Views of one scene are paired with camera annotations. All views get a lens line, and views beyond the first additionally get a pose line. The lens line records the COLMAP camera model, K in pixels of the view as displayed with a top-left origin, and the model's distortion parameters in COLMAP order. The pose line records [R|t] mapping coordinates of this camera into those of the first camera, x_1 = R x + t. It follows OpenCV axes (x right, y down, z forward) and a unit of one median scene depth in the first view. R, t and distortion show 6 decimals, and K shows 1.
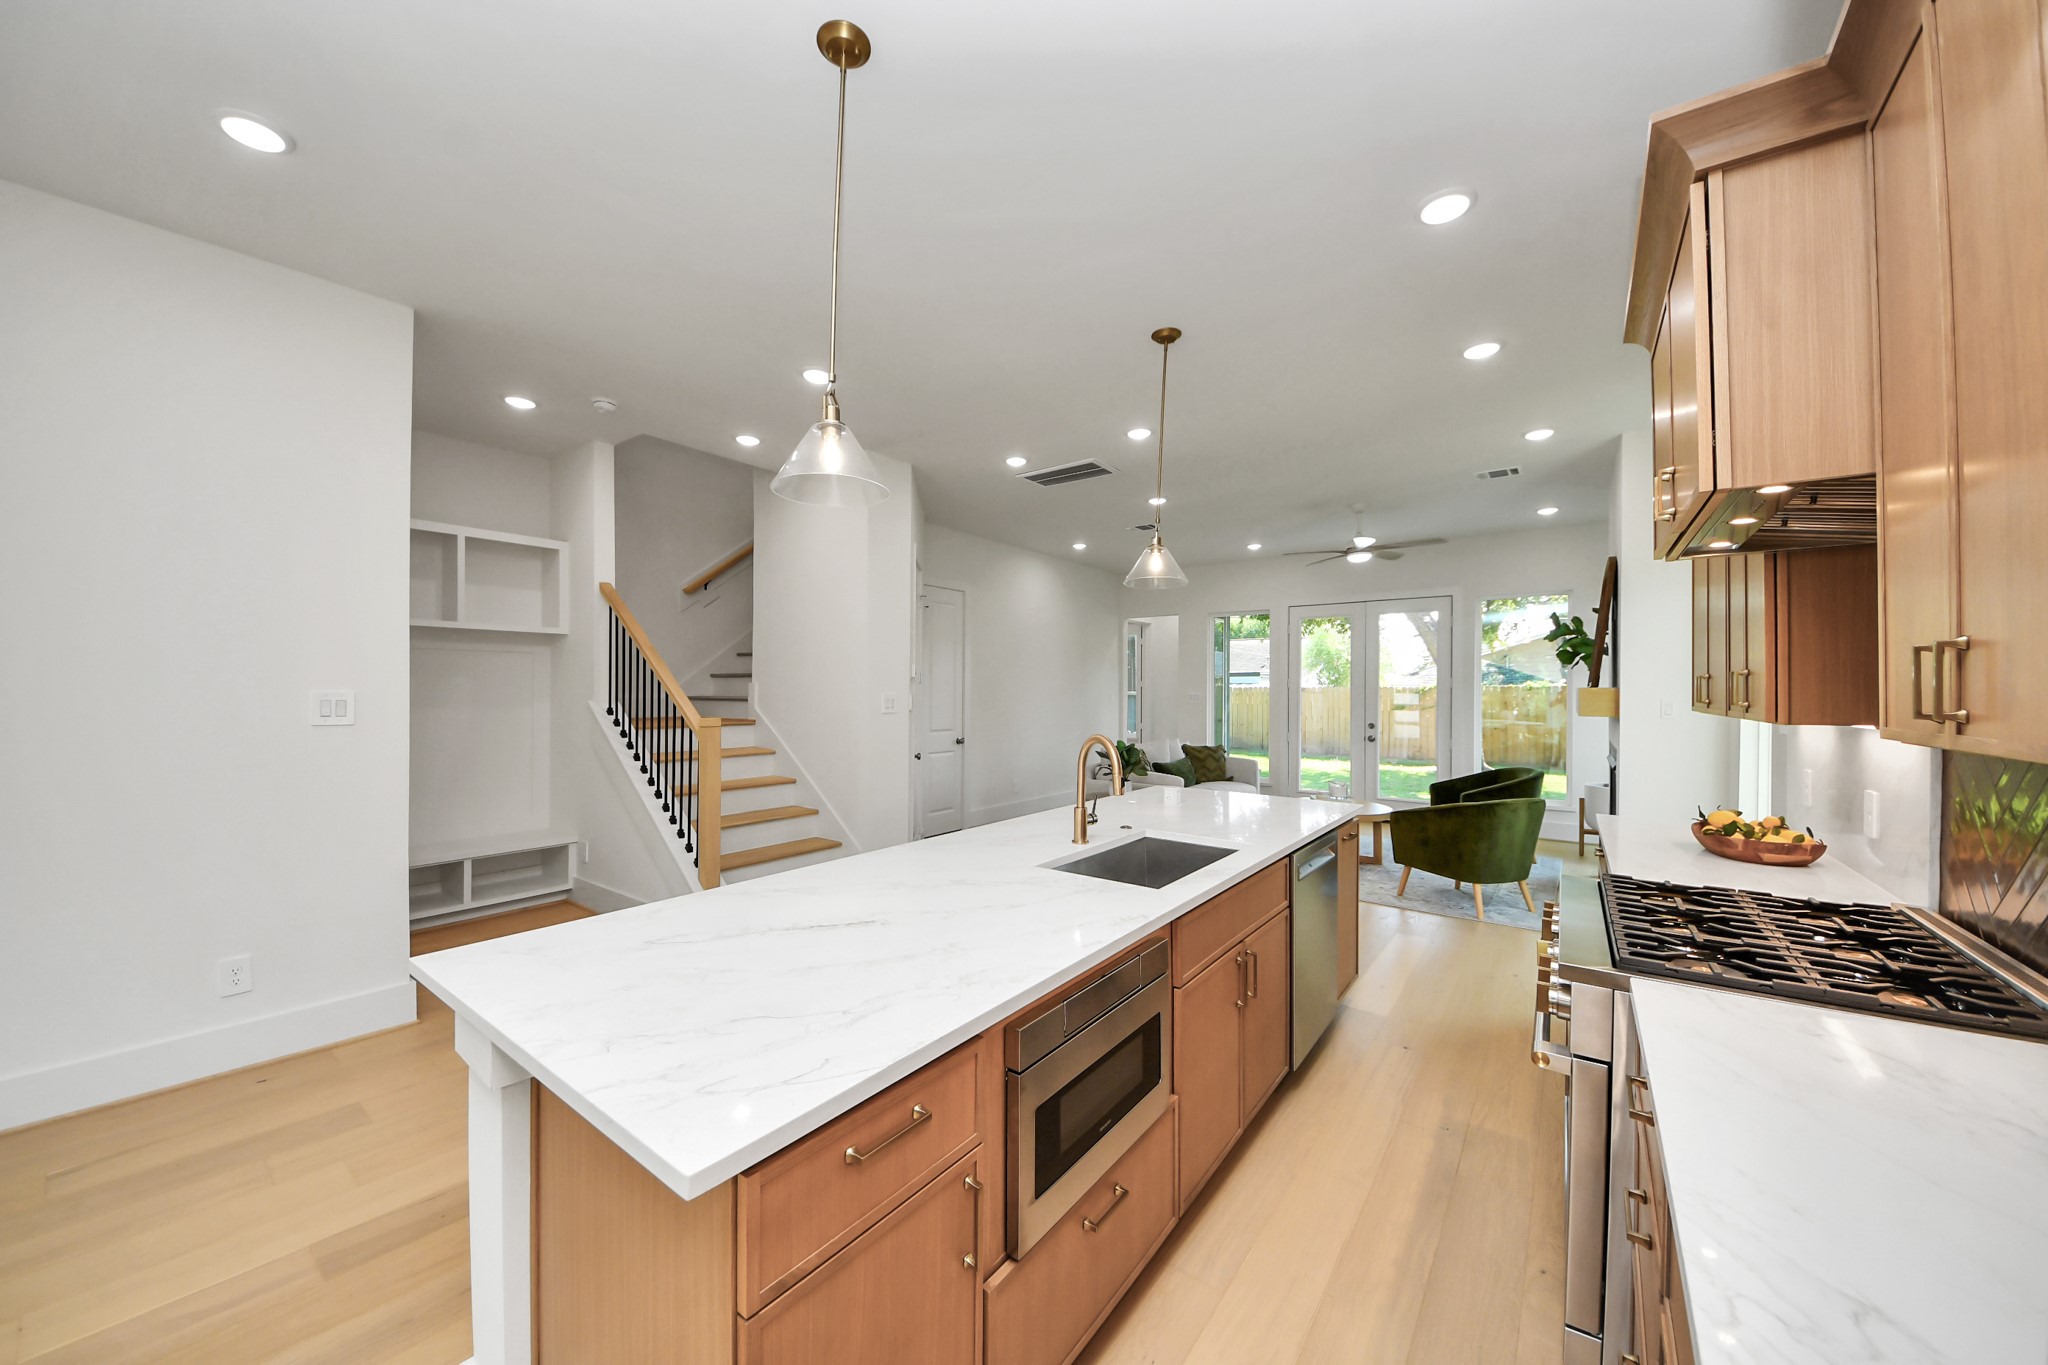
lens RADIAL K [[756.0, 0, 1008.8], [0, 756.0, 684.9], [0, 0, 1]] dist [0.000537, -0.003752]
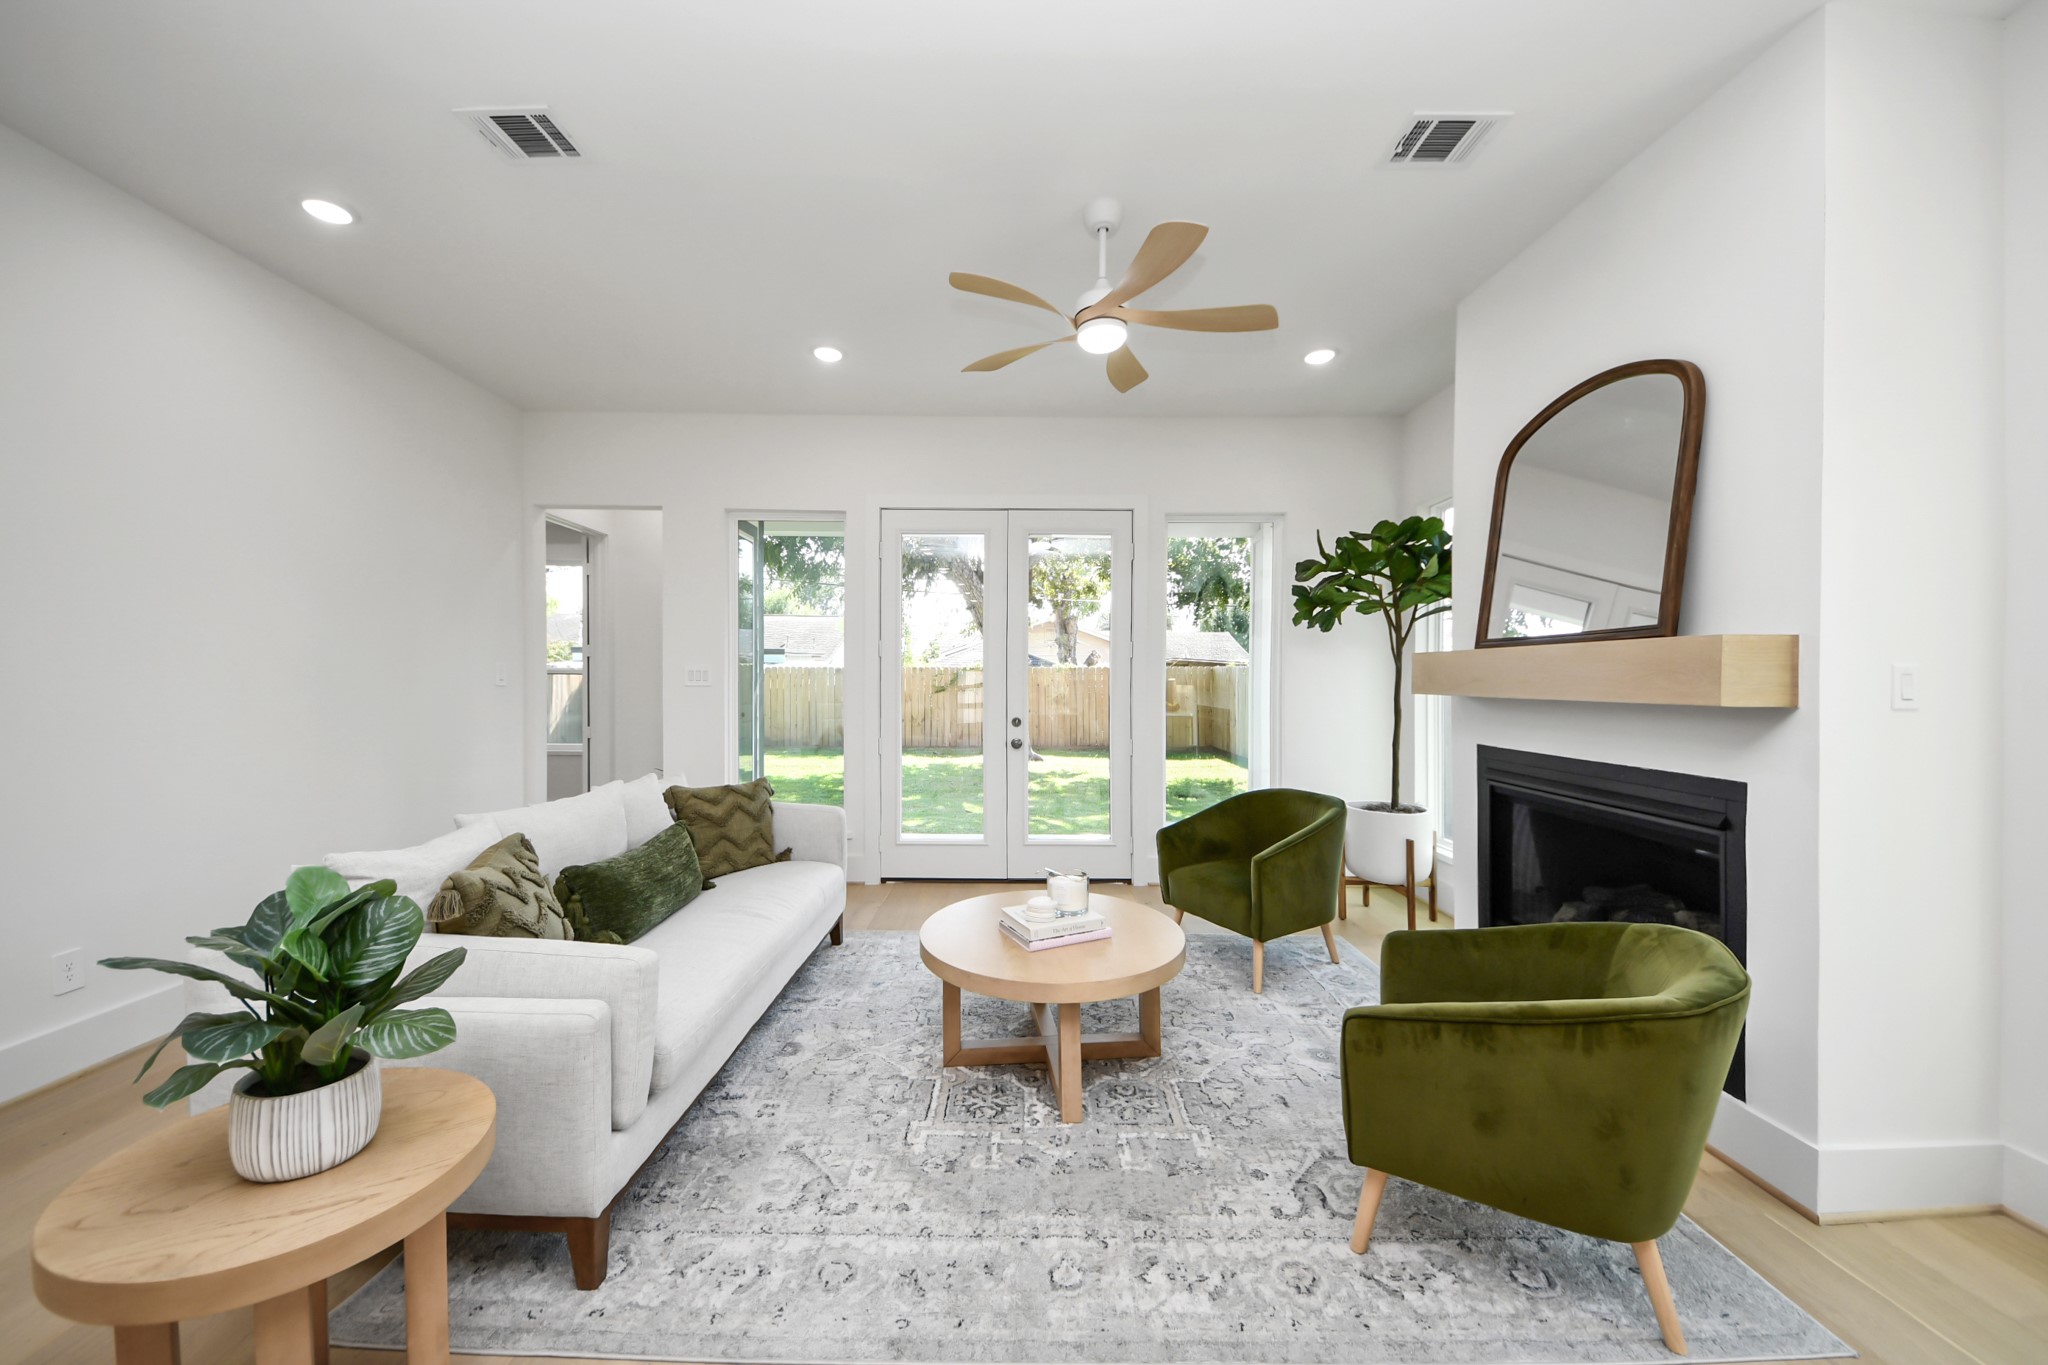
lens RADIAL K [[756.0, 0, 1014.7], [0, 756.0, 679.4], [0, 0, 1]] dist [0.000537, -0.003752]
pose [[0.805895, -0.008952, 0.591990, 0.208488], [0.002615, 0.999930, 0.011561, 0.022761], [-0.592052, -0.007769, 0.805862, 0.837990]]
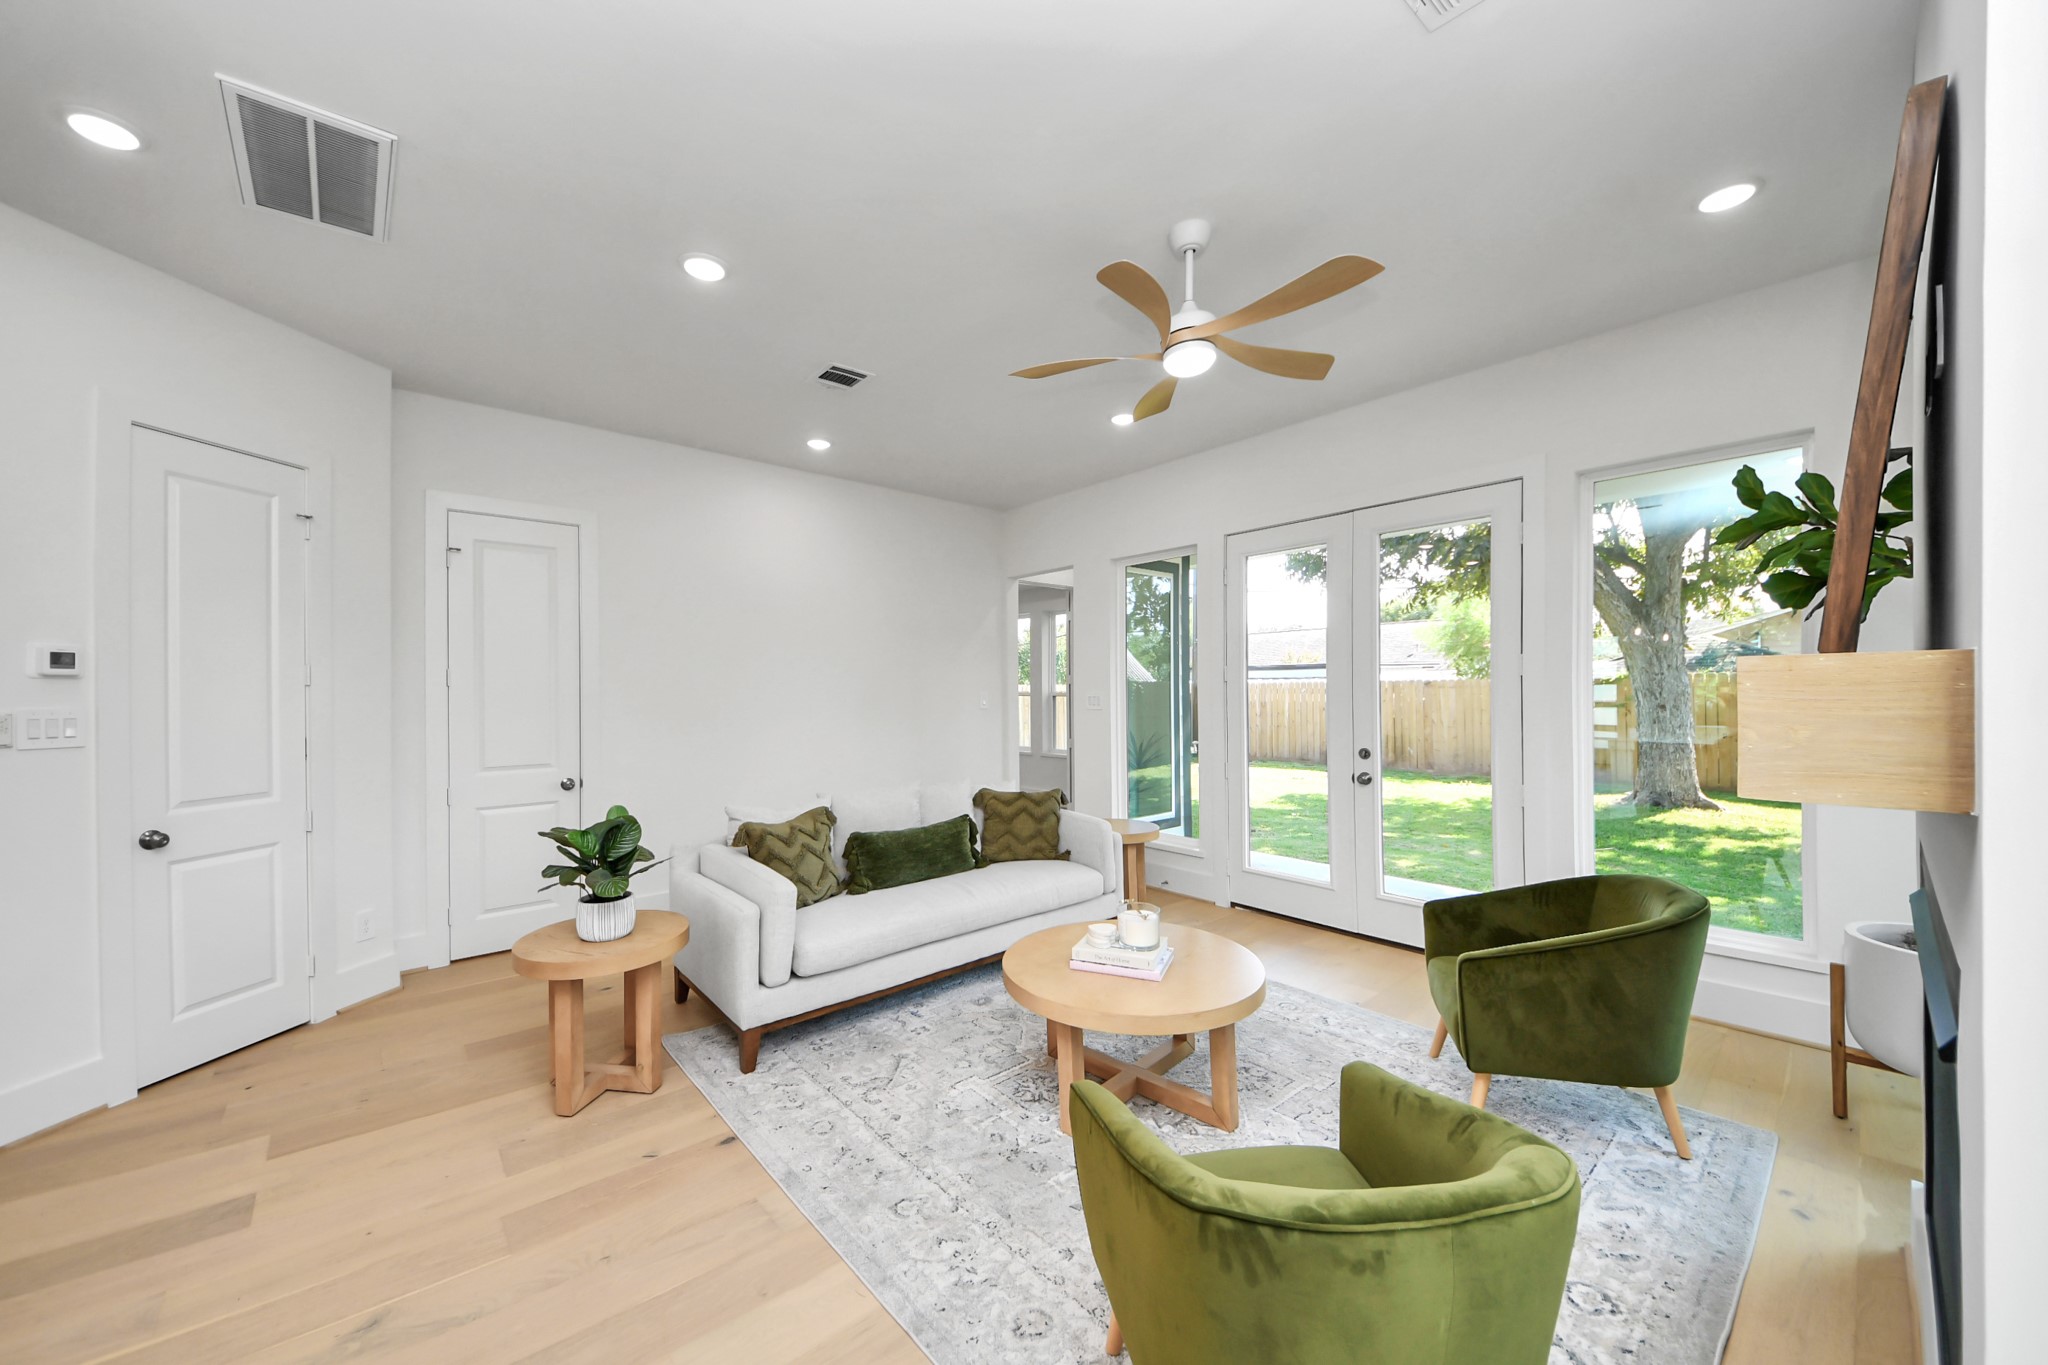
lens RADIAL K [[756.0, 0, 1018.8], [0, 756.0, 692.2], [0, 0, 1]] dist [0.000537, -0.003752]
pose [[0.977461, -0.015719, -0.210530, 0.565446], [0.017287, 0.999835, 0.005611, 0.007681], [0.210407, -0.009124, 0.977571, 0.705892]]
